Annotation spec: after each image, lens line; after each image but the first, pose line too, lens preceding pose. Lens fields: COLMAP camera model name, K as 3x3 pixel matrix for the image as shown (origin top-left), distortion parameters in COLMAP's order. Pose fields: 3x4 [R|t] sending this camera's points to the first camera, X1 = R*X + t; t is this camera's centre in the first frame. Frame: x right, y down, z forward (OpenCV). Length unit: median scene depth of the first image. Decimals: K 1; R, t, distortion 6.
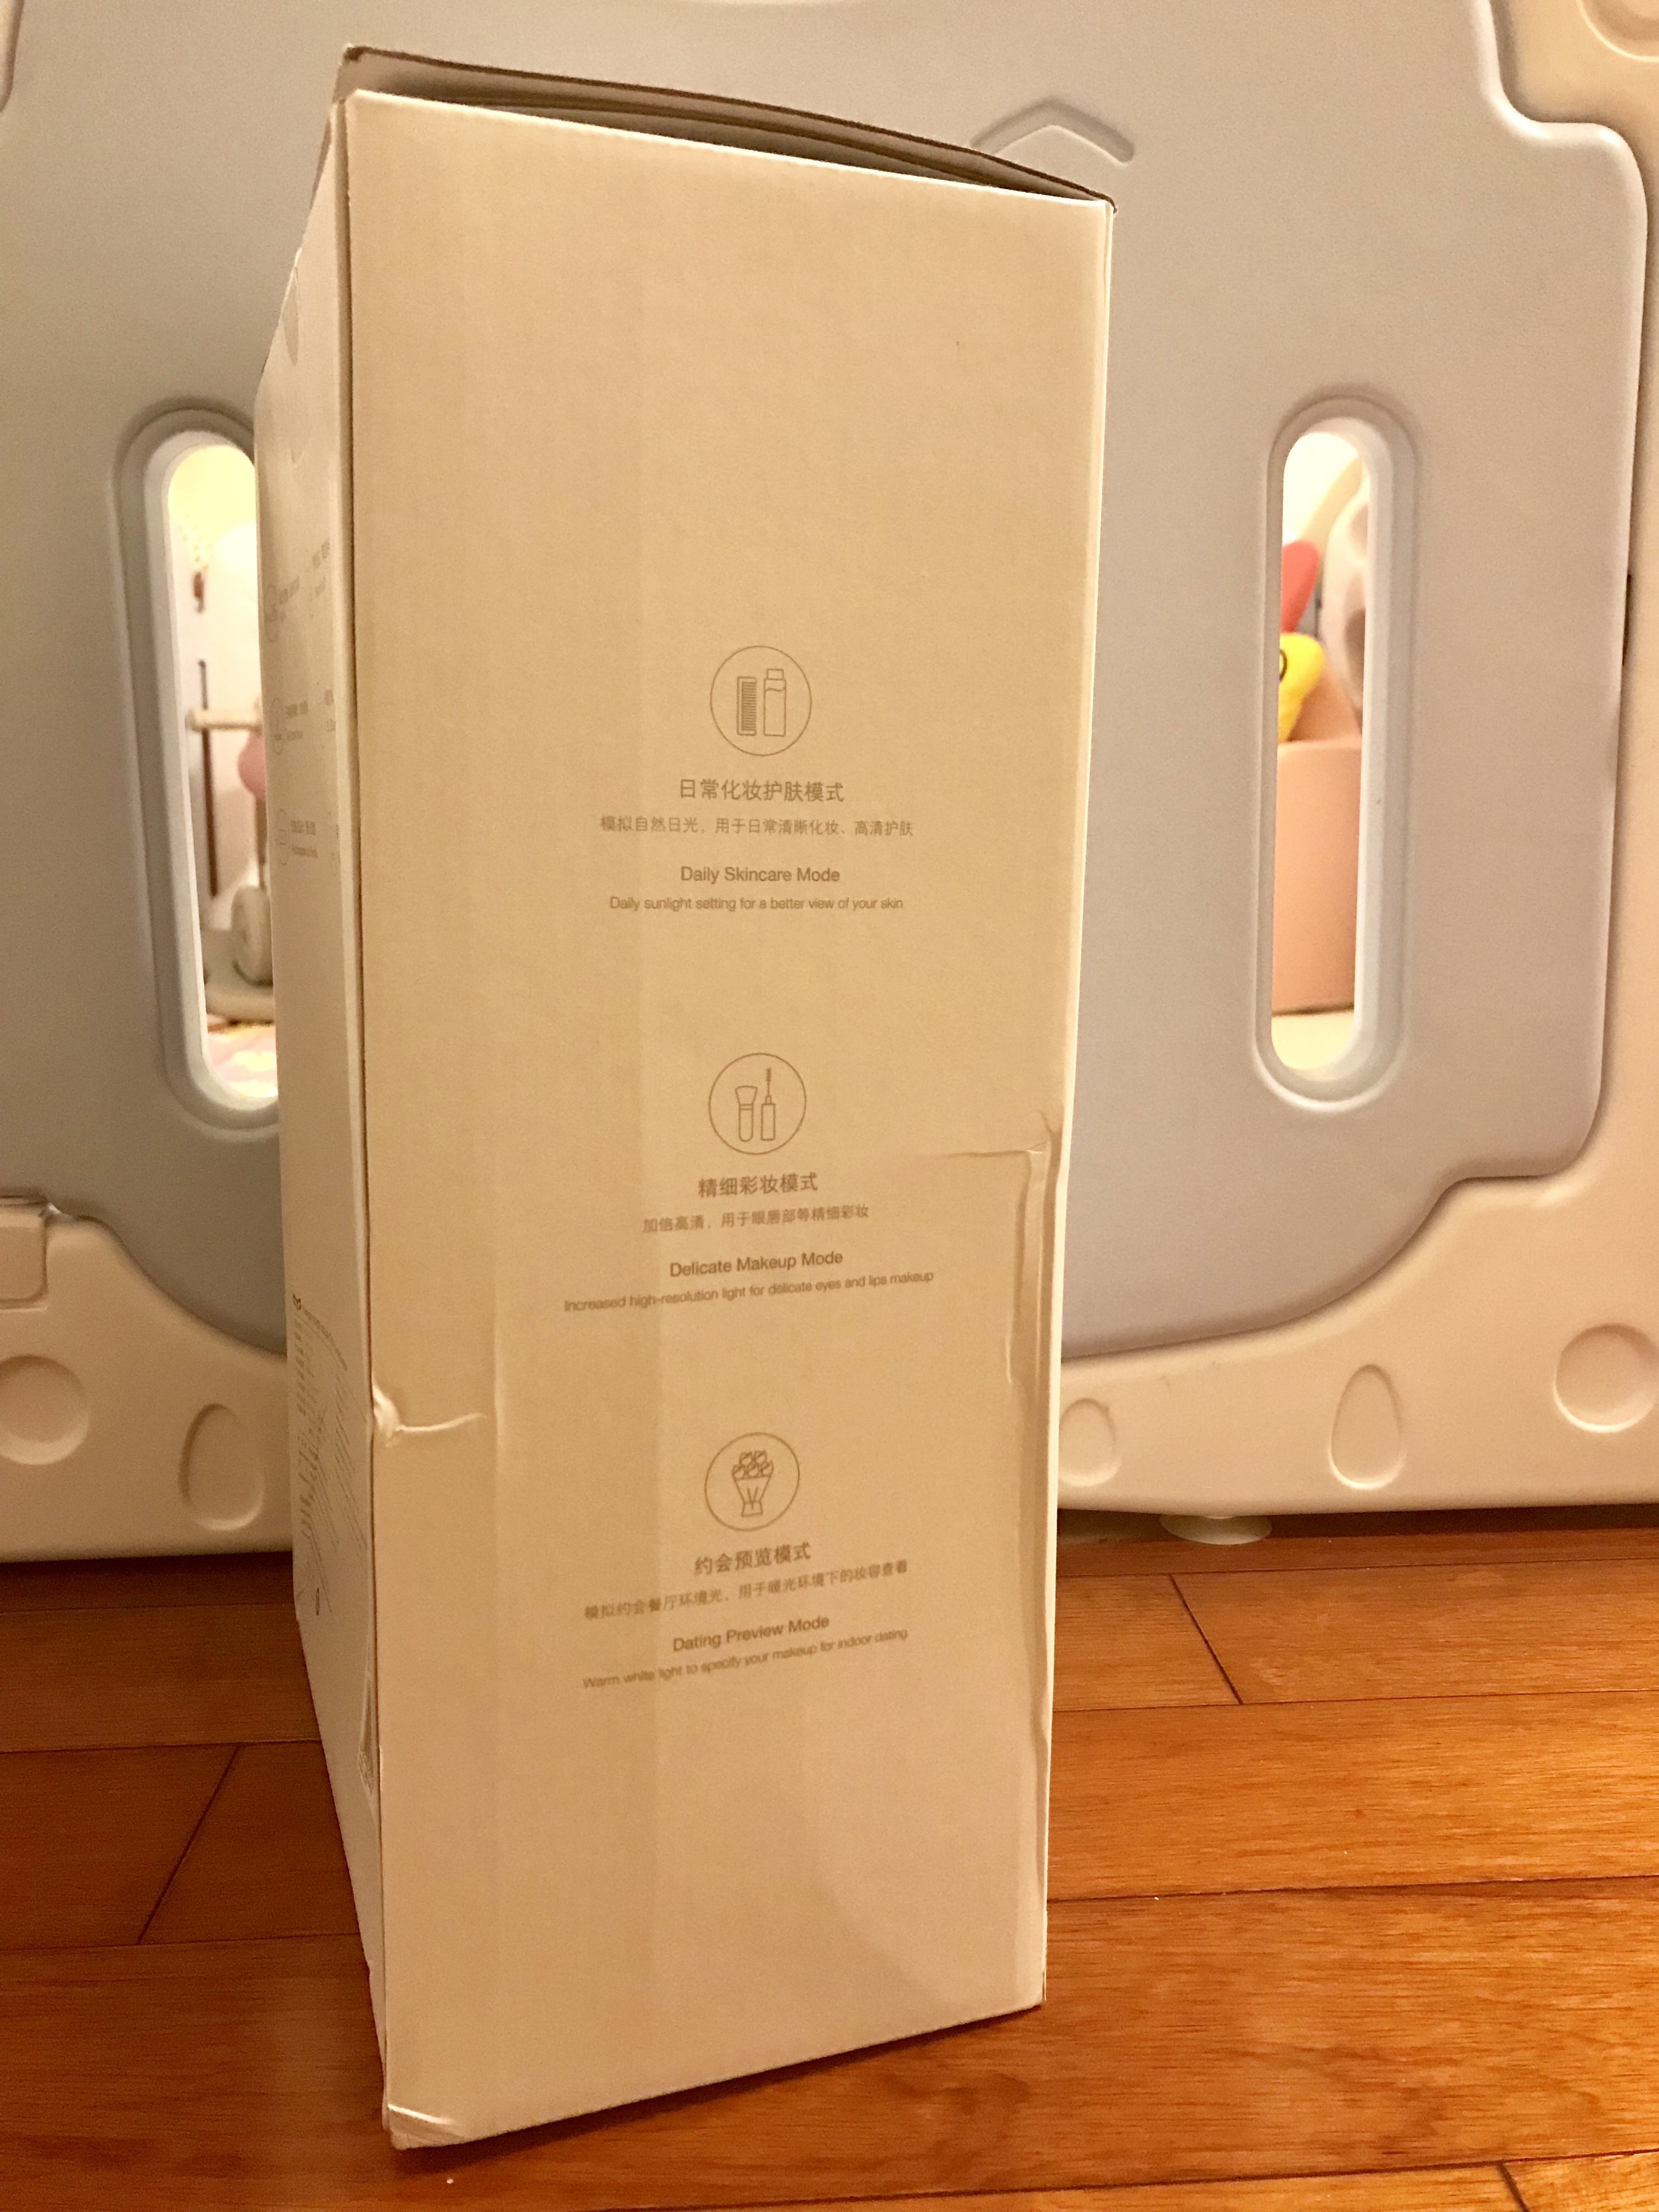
lens RADIAL K [[1805.2, 0, 829.5], [0, 1805.2, 1106.0], [0, 0, 1]] dist [0.006268, 0.005790]
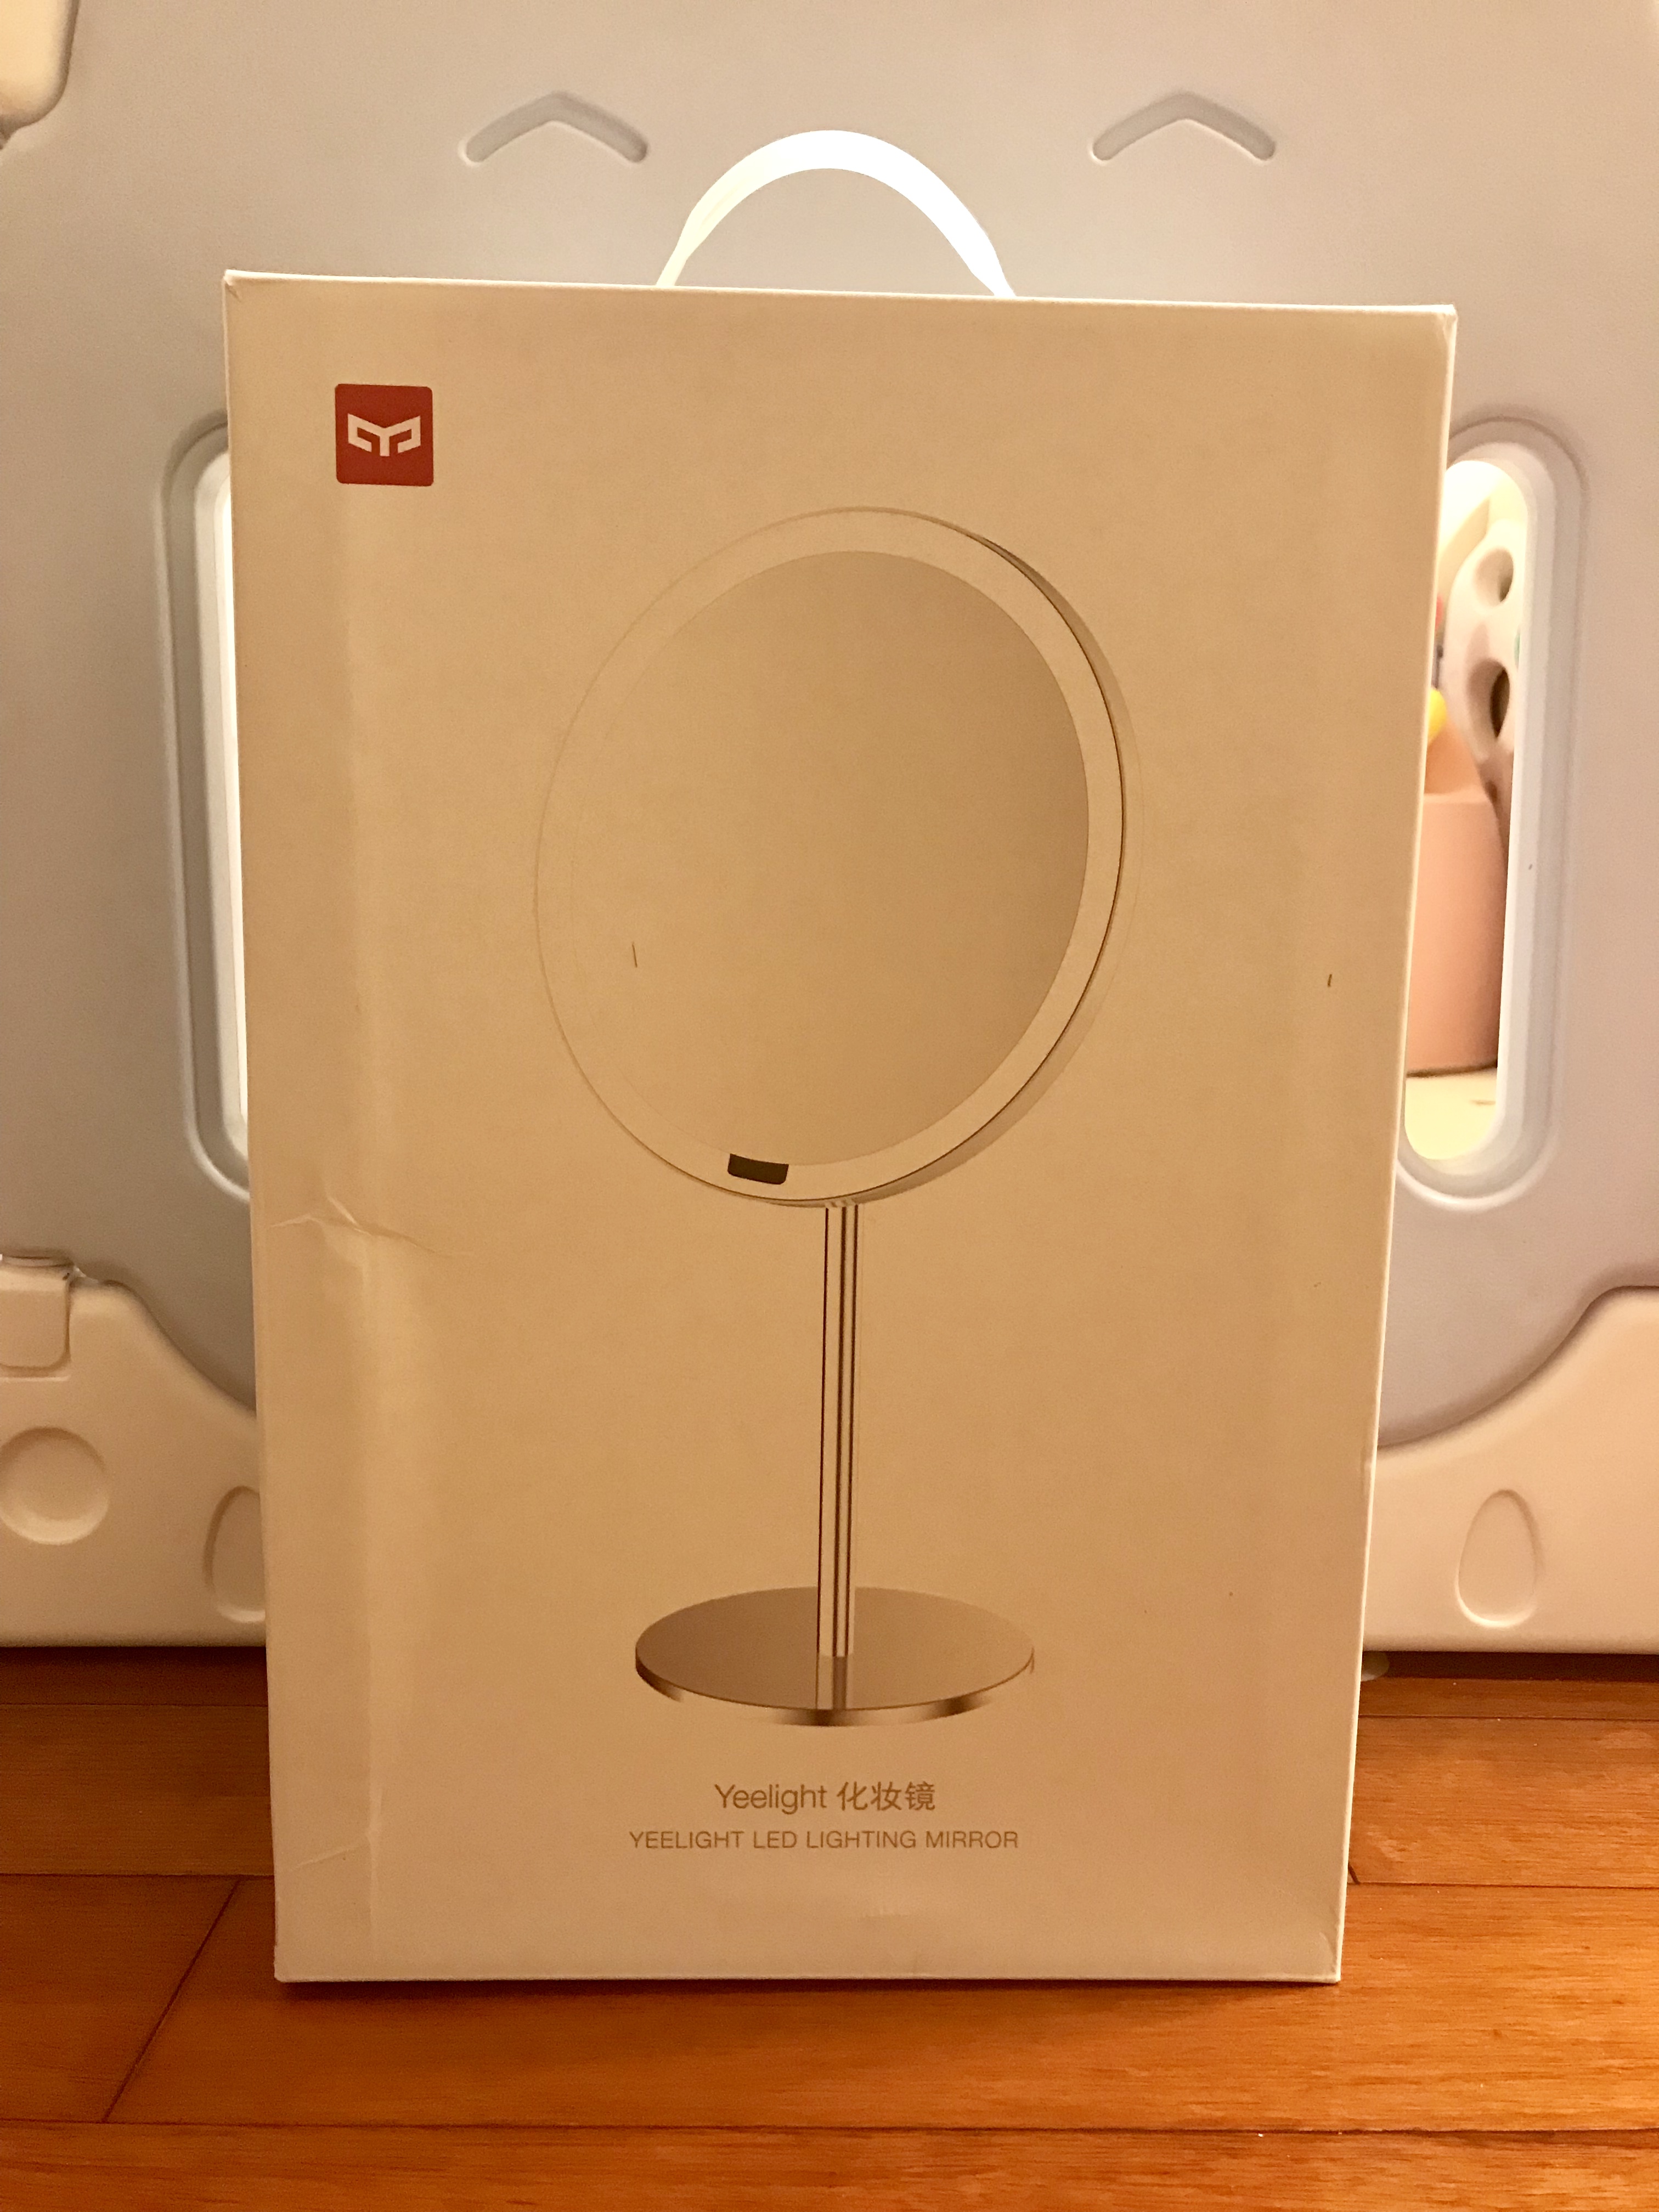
lens RADIAL K [[1754.7, 0, 829.5], [0, 1754.7, 1106.0], [0, 0, 1]] dist [0.121350, -0.167999]
pose [[0.998284, 0.027346, -0.051785, 0.006252], [-0.028349, 0.999422, -0.018737, -0.029603], [0.051243, 0.020173, 0.998482, 0.122994]]
